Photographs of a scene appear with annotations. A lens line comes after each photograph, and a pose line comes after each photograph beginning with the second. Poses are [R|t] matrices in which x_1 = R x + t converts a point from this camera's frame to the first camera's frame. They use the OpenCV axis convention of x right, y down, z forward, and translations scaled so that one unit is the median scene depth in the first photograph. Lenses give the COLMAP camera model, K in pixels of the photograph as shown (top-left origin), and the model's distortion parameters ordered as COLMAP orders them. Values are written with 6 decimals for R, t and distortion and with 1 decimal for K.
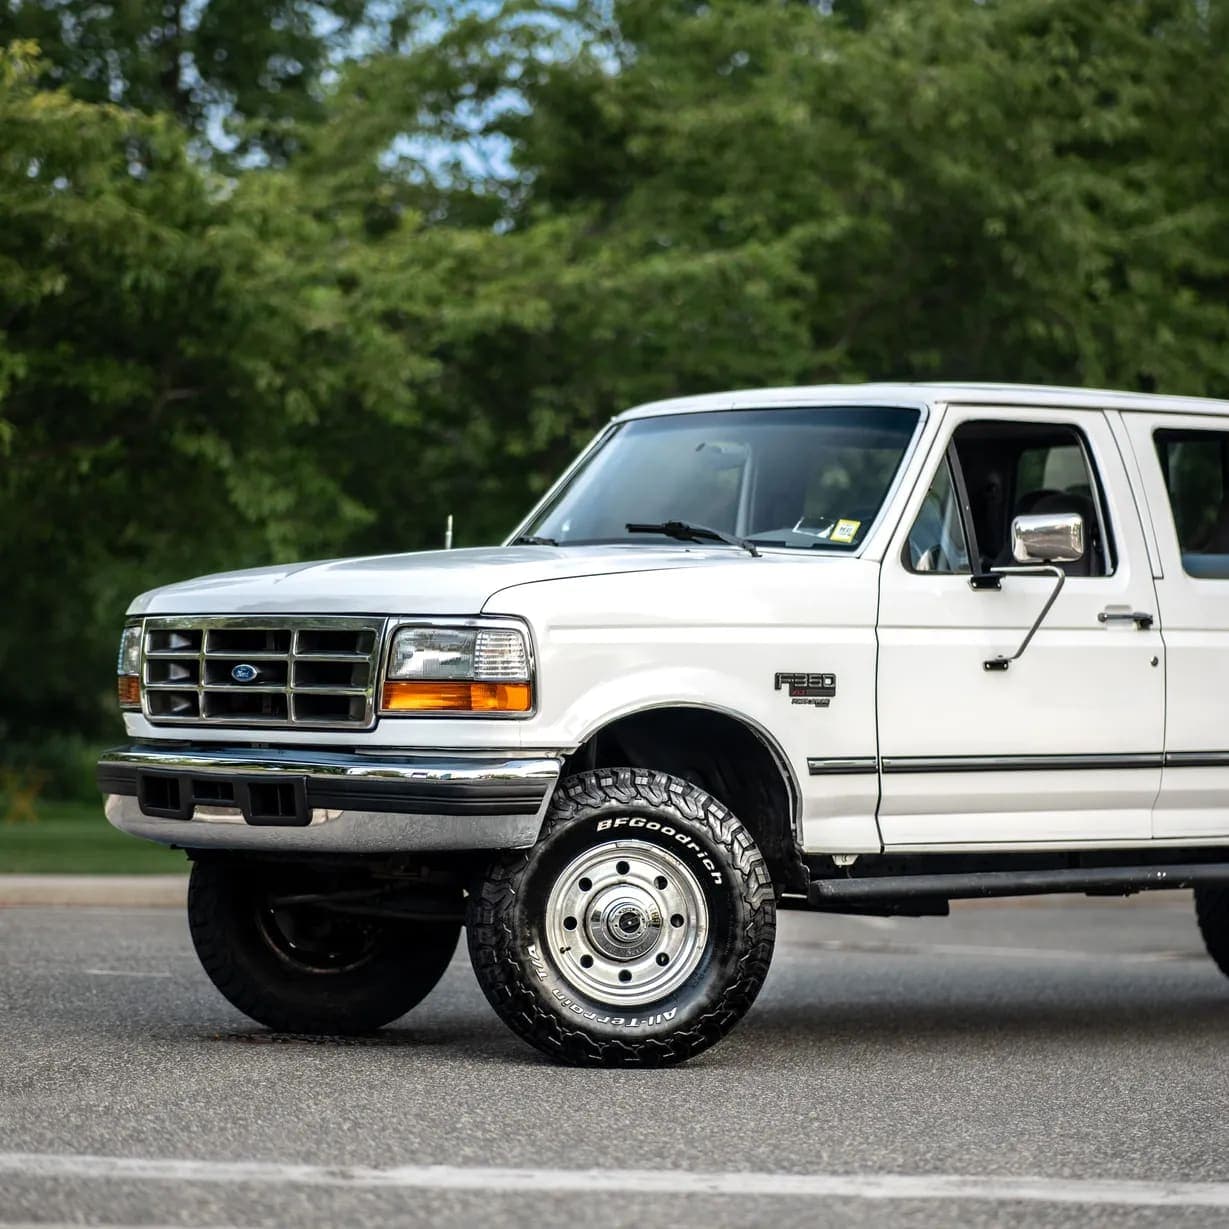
lens RADIAL K [[4867.0, 0, 521.2], [0, 4867.0, 615.5], [0, 0, 1]] dist [-0.044903, 0.047464]
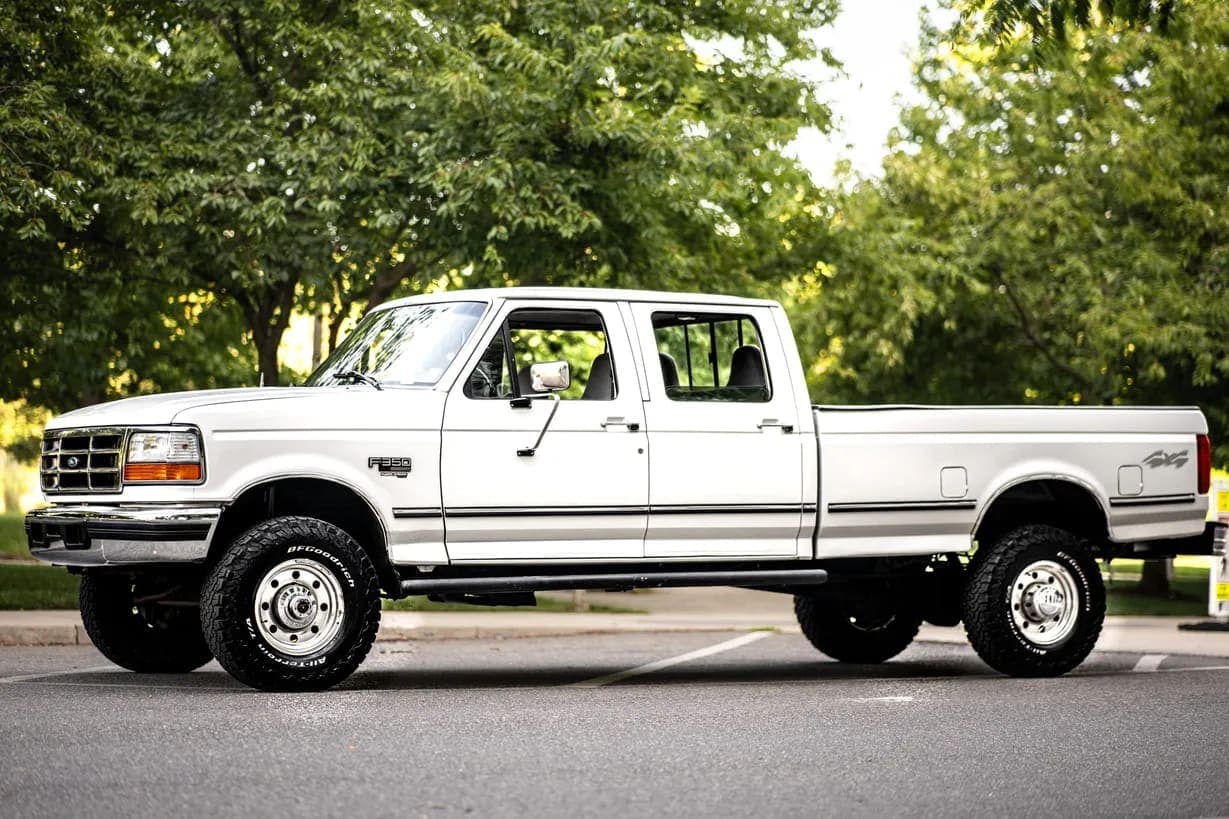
lens RADIAL K [[3049.1, 0, 616.3], [0, 3049.1, 410.1], [0, 0, 1]] dist [0.006202, 0.204729]
pose [[0.989061, -0.011632, -0.147045, 0.287645], [0.009058, 0.999794, -0.018160, 0.014946], [0.147226, 0.016630, 0.988963, -0.038156]]
